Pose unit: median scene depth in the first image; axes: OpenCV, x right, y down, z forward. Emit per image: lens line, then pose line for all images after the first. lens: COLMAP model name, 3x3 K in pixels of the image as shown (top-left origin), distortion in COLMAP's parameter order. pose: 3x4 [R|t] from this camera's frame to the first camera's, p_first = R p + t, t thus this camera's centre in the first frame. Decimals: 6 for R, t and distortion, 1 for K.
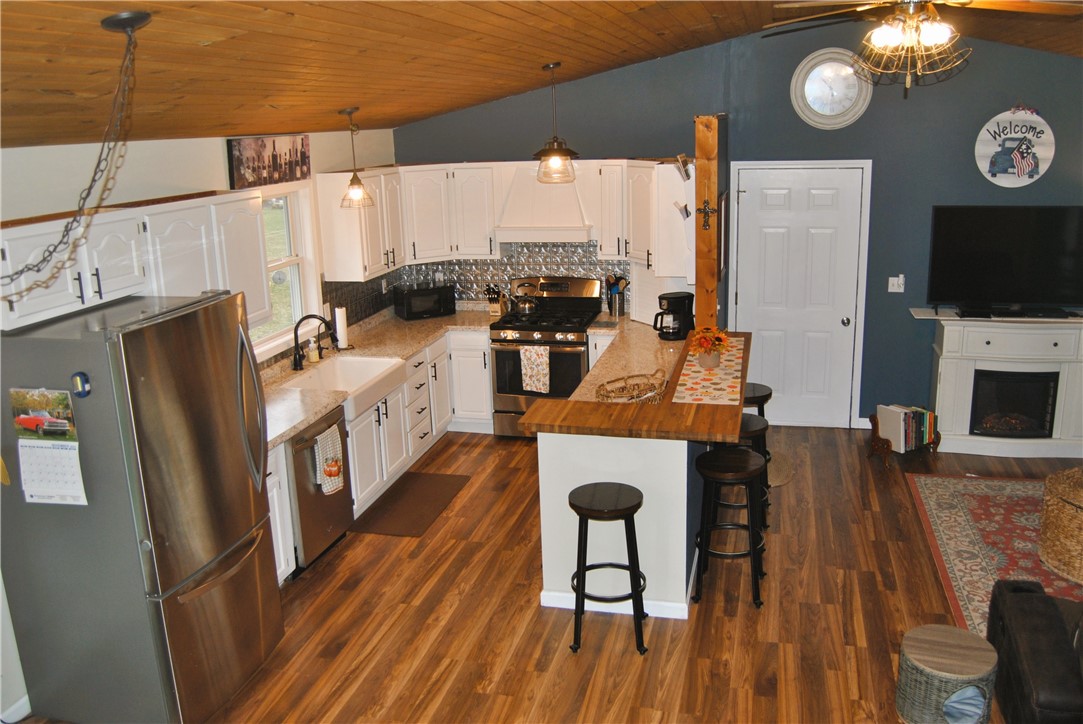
lens RADIAL K [[913.6, 0, 556.1], [0, 913.6, 347.8], [0, 0, 1]] dist [-0.079701, 0.014171]
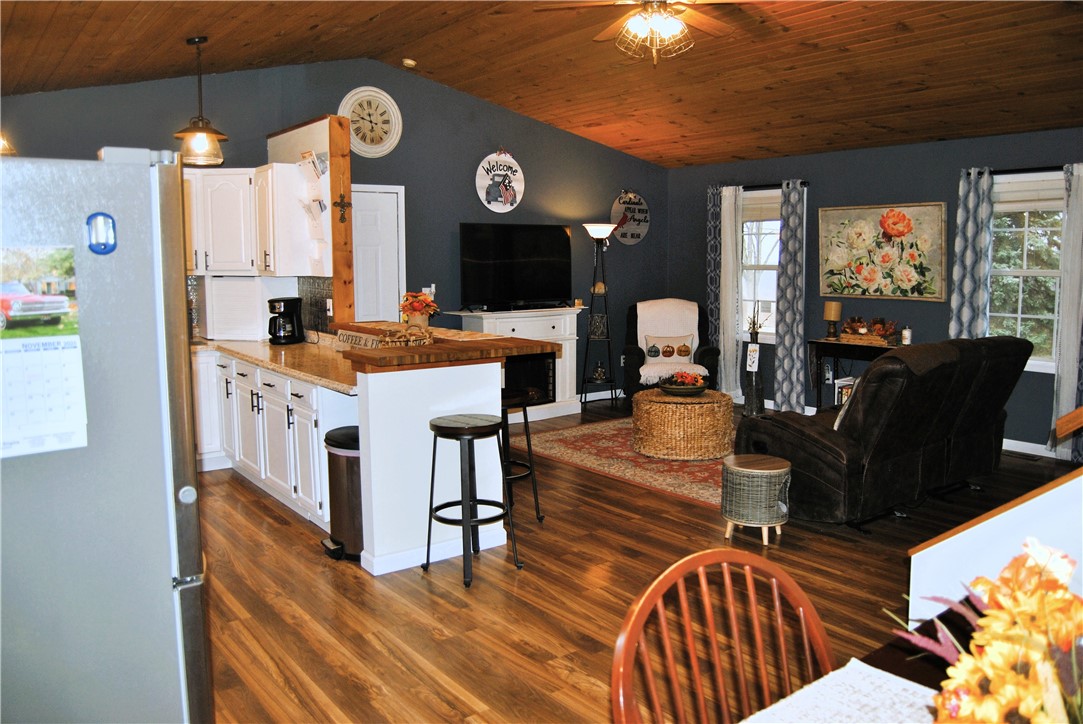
lens RADIAL K [[850.6, 0, 547.0], [0, 850.6, 352.9], [0, 0, 1]] dist [-0.087162, 0.035310]
pose [[0.632648, -0.060860, 0.772044, -0.414568], [0.173417, 0.982725, -0.064638, 0.112327], [-0.754773, 0.174779, 0.632273, 0.223082]]
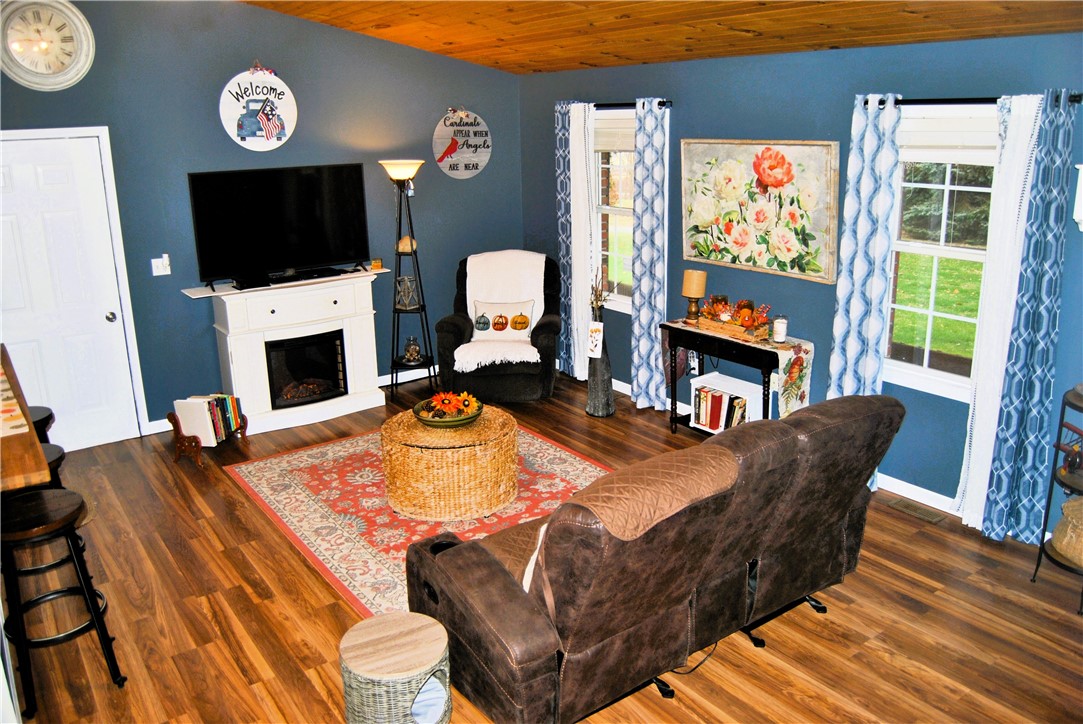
lens RADIAL K [[850.6, 0, 540.6], [0, 850.6, 351.5], [0, 0, 1]] dist [-0.087162, 0.035310]
pose [[0.653040, -0.182220, 0.735074, -0.002253], [0.183142, 0.979811, 0.080186, 0.016445], [-0.734845, 0.082258, 0.673228, 0.189433]]
